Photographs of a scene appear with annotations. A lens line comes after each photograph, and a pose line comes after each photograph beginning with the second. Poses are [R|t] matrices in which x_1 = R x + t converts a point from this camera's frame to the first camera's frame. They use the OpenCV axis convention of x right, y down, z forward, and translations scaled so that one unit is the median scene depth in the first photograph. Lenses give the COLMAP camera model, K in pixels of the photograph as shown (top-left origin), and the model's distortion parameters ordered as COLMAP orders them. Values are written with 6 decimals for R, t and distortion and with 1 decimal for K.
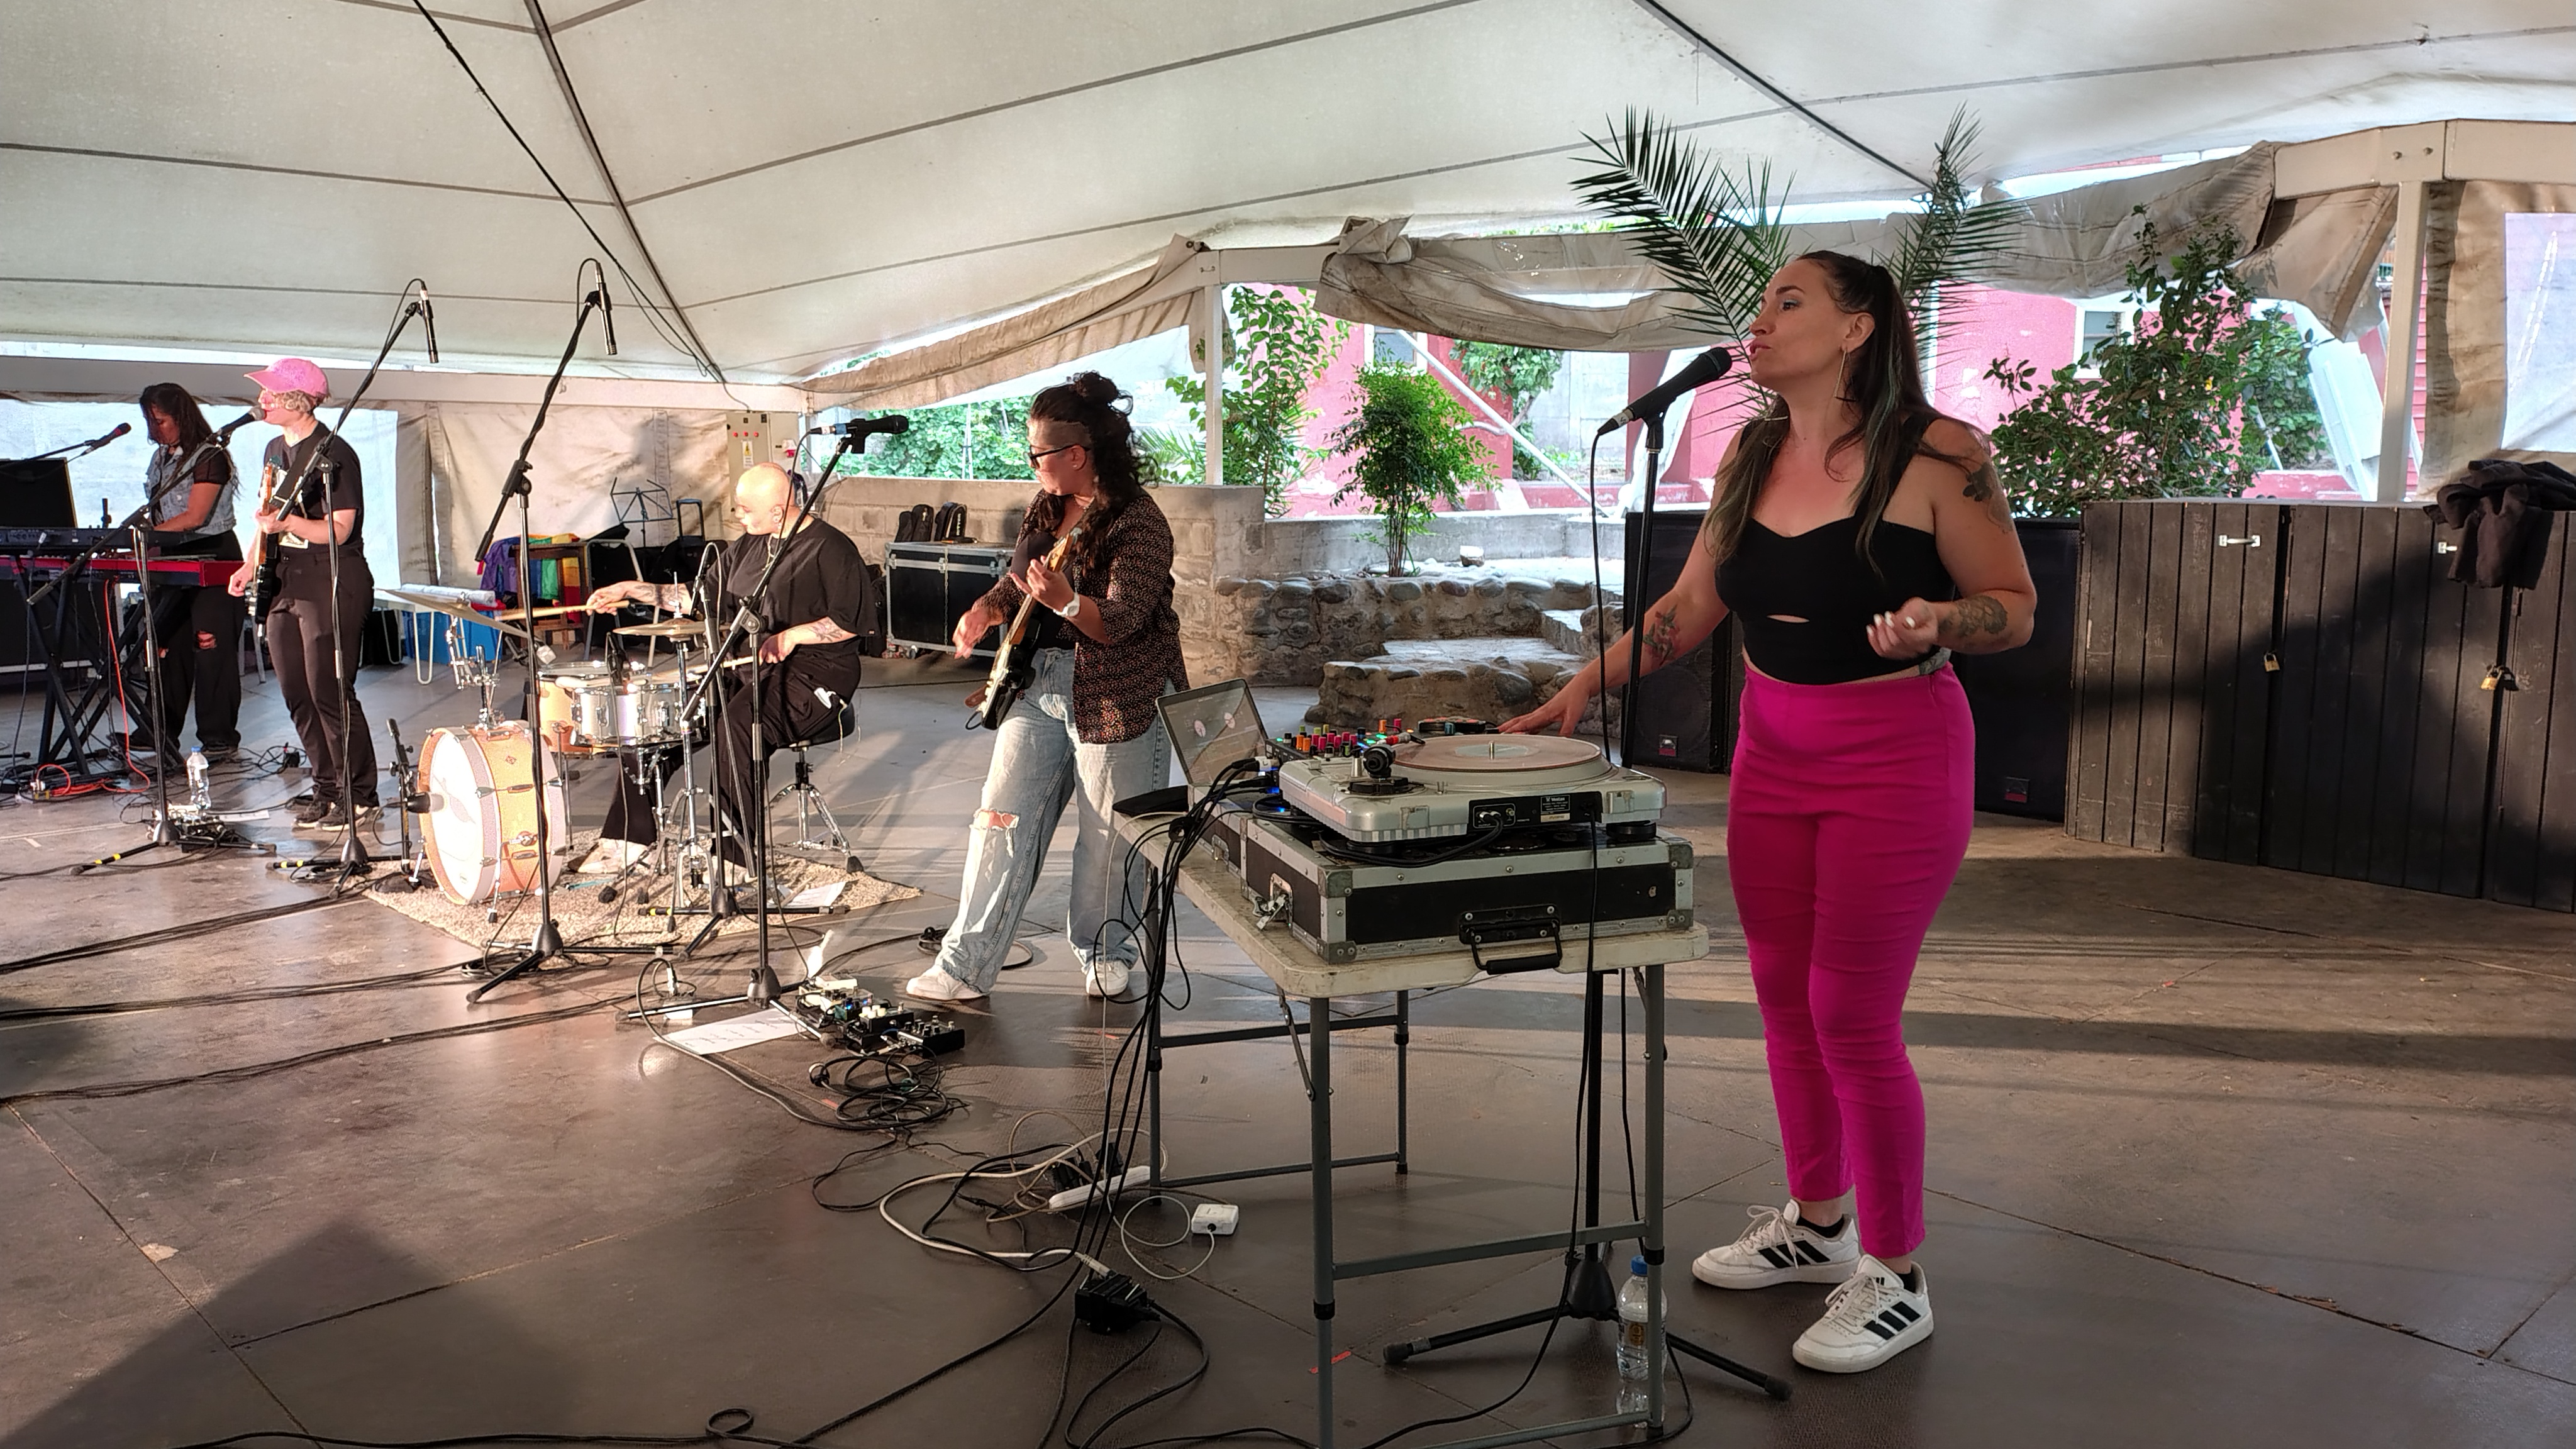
lens RADIAL K [[1966.5, 0, 1306.3], [0, 1966.5, 749.0], [0, 0, 1]] dist [0.101046, -0.148696]
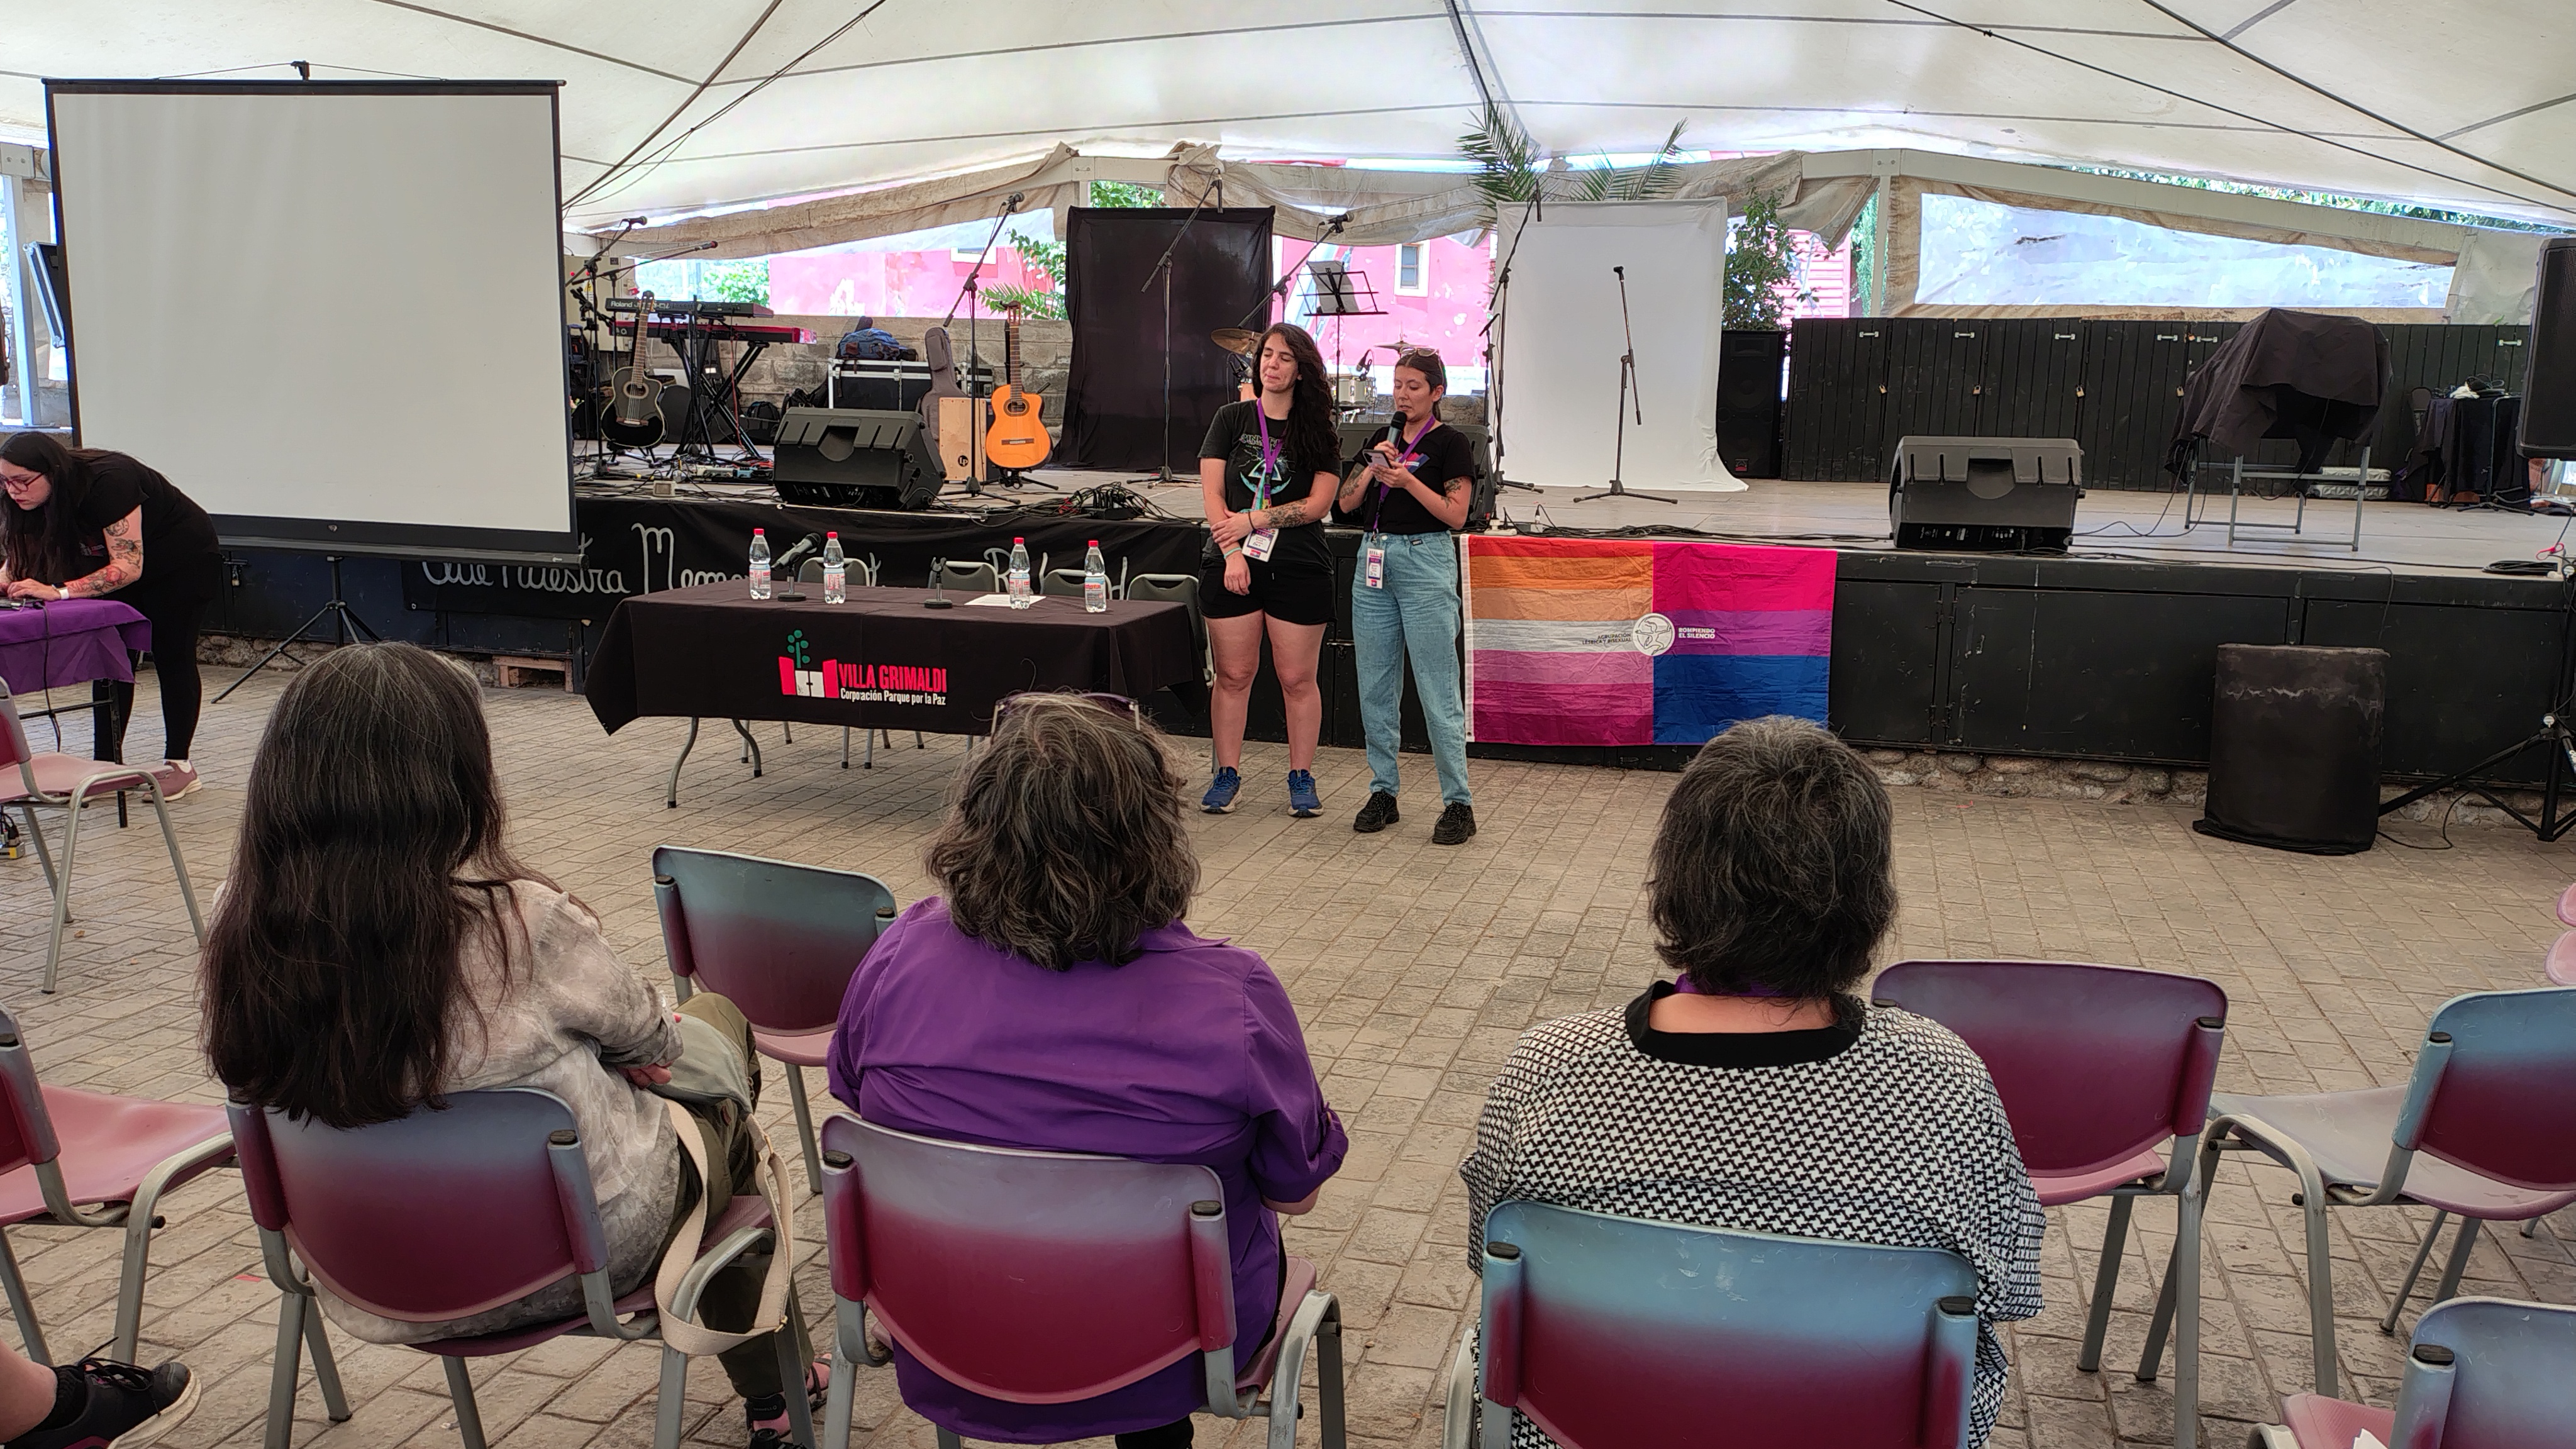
lens RADIAL K [[1966.5, 0, 1306.3], [0, 1966.5, 749.0], [0, 0, 1]] dist [0.101046, -0.148696]
pose [[0.853922, -0.071238, 0.515503, -0.713066], [0.058216, 0.997445, 0.041403, 0.131554], [-0.517135, -0.005345, 0.855887, -0.329191]]
